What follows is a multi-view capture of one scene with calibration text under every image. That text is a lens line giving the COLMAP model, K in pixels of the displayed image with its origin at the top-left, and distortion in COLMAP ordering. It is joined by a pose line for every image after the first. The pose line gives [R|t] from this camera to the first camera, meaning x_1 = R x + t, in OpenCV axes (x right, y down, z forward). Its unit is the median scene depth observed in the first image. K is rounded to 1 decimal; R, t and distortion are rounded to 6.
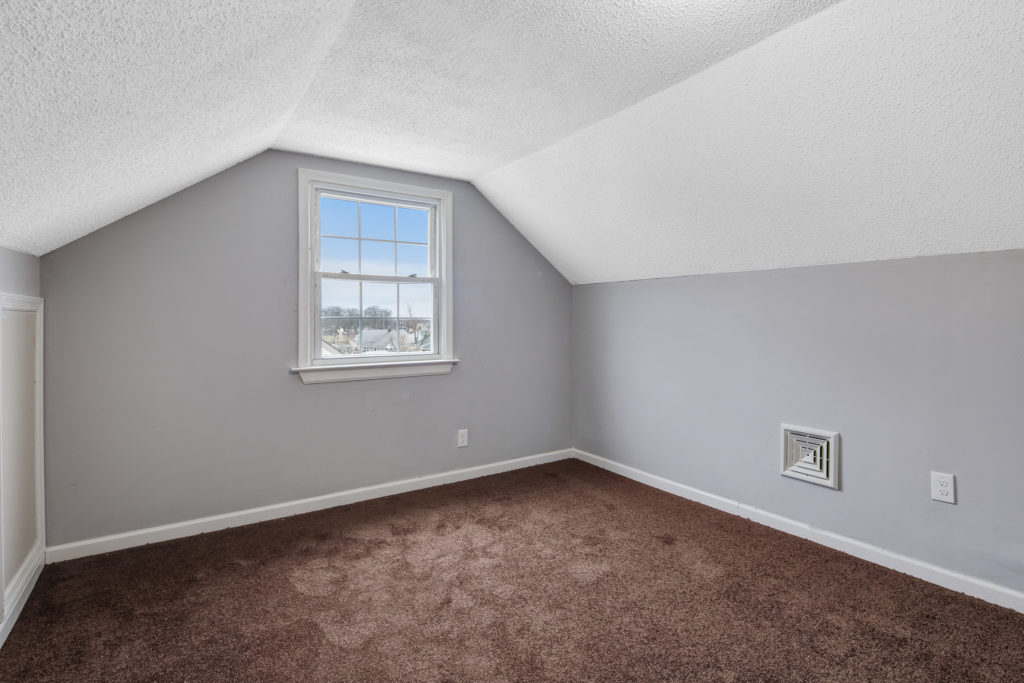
lens RADIAL K [[501.5, 0, 508.7], [0, 501.5, 331.4], [0, 0, 1]] dist [0.002601, -0.000552]
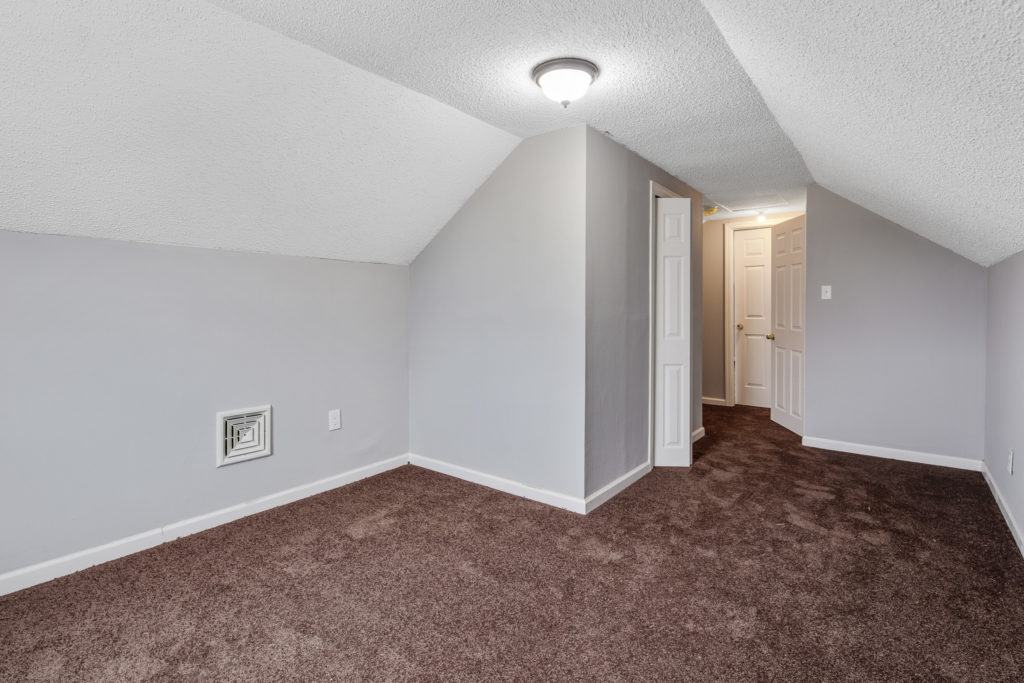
lens RADIAL K [[501.5, 0, 511.2], [0, 501.5, 310.3], [0, 0, 1]] dist [0.002601, -0.000552]
pose [[-0.330595, -0.004326, 0.943763, -0.556353], [0.012534, 0.999881, 0.008974, -0.012392], [-0.943690, 0.014796, -0.330501, 0.817646]]
